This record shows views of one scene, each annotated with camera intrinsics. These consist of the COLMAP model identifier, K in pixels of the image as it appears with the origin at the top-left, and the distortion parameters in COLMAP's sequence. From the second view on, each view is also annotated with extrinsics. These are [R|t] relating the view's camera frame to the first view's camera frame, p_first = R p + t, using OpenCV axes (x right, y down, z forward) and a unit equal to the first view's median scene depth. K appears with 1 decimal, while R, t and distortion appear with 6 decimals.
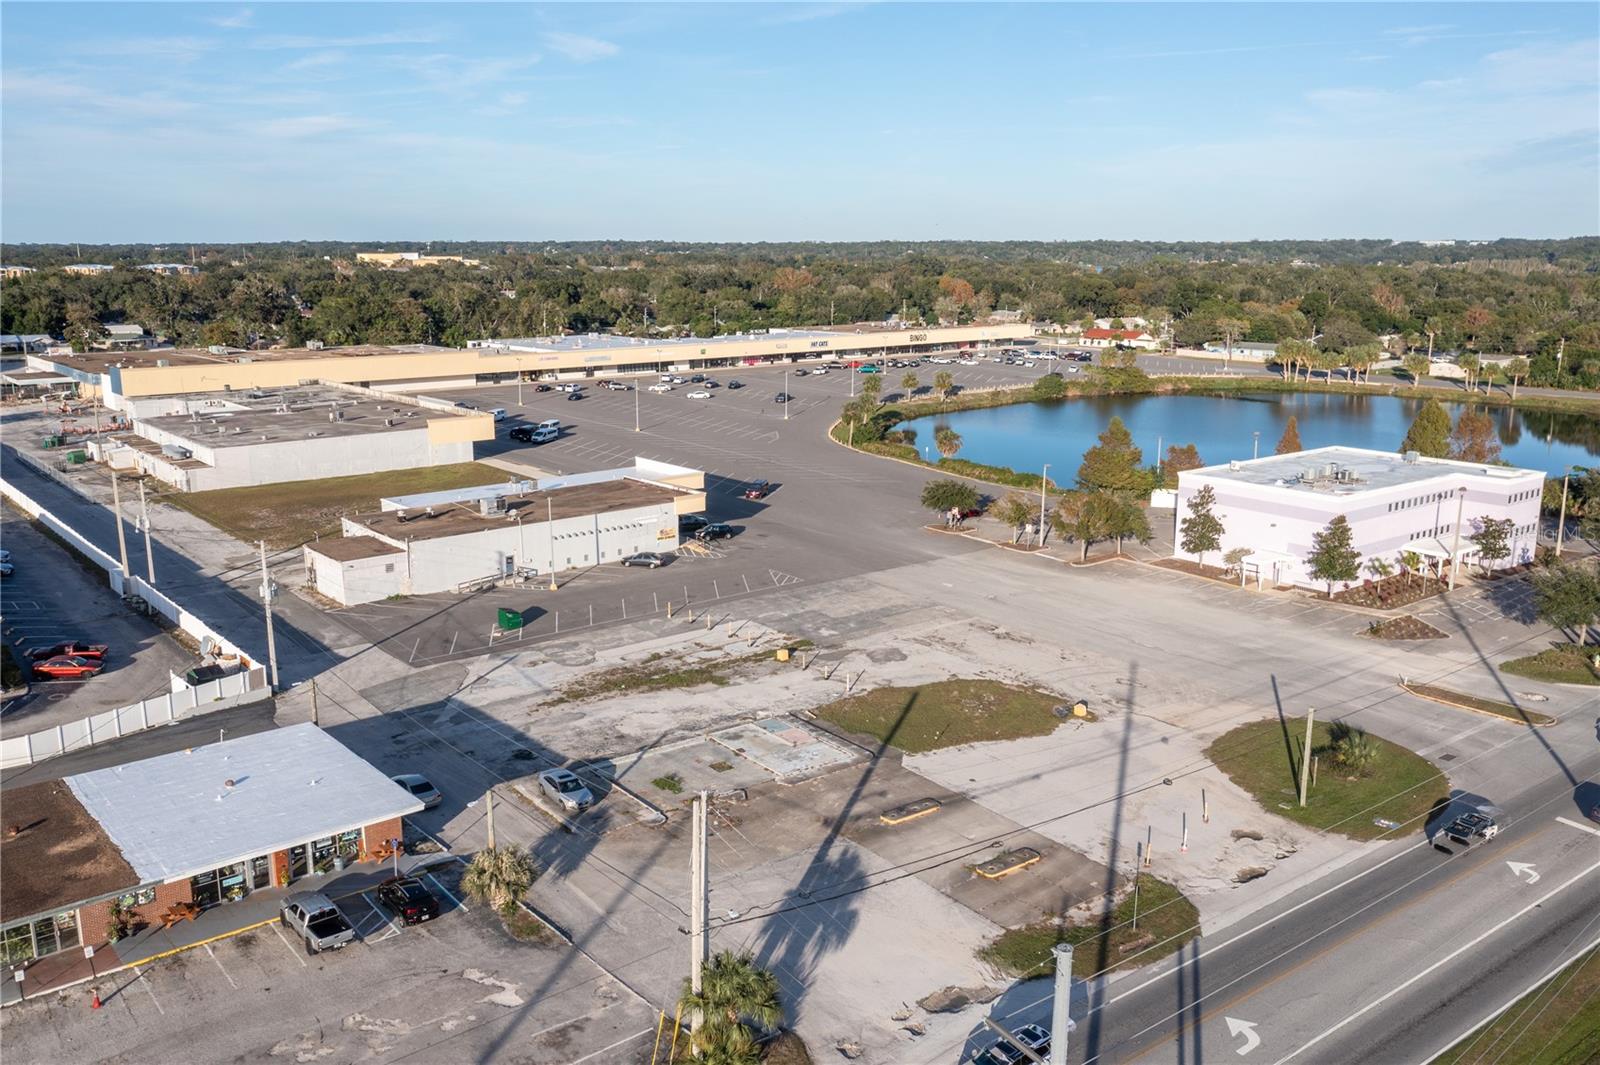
lens RADIAL K [[1291.8, 0, 809.3], [0, 1291.8, 535.0], [0, 0, 1]] dist [0.002043, 0.007022]
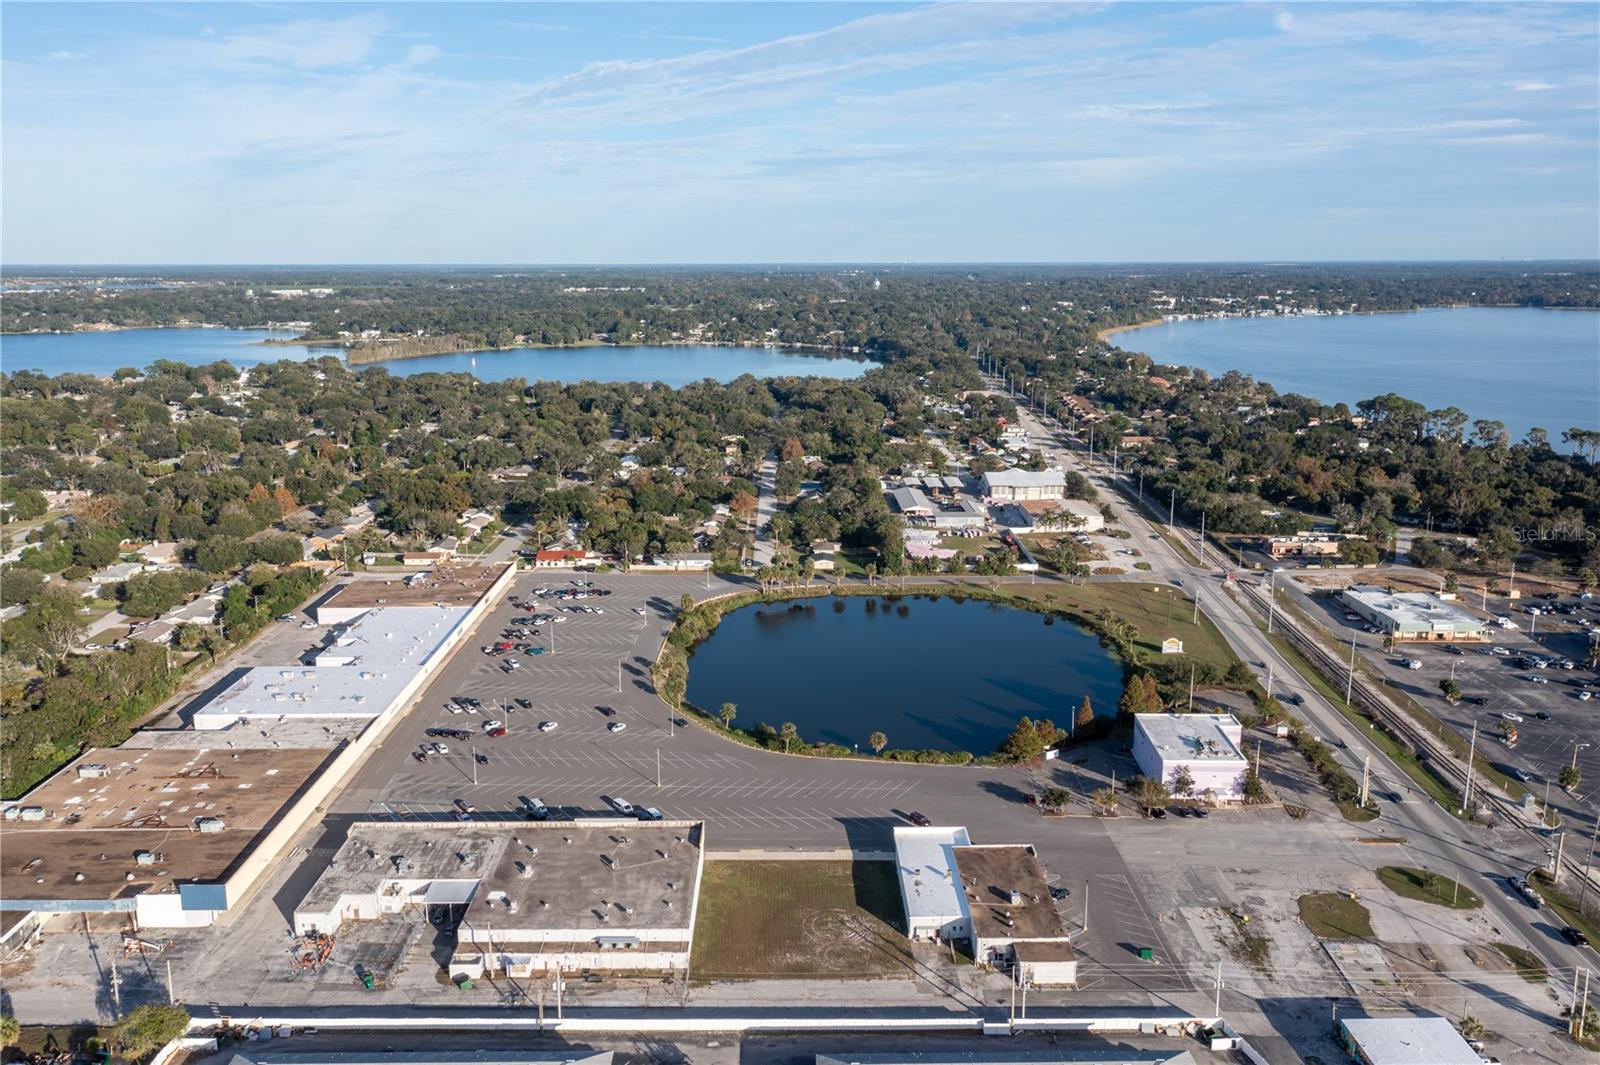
lens RADIAL K [[1291.8, 0, 786.1], [0, 1291.8, 530.0], [0, 0, 1]] dist [0.002043, 0.007022]
pose [[0.640075, -0.161697, 0.751105, -2.477192], [0.174563, 0.982642, 0.062784, -1.001073], [-0.748219, 0.090929, 0.657191, 0.054571]]
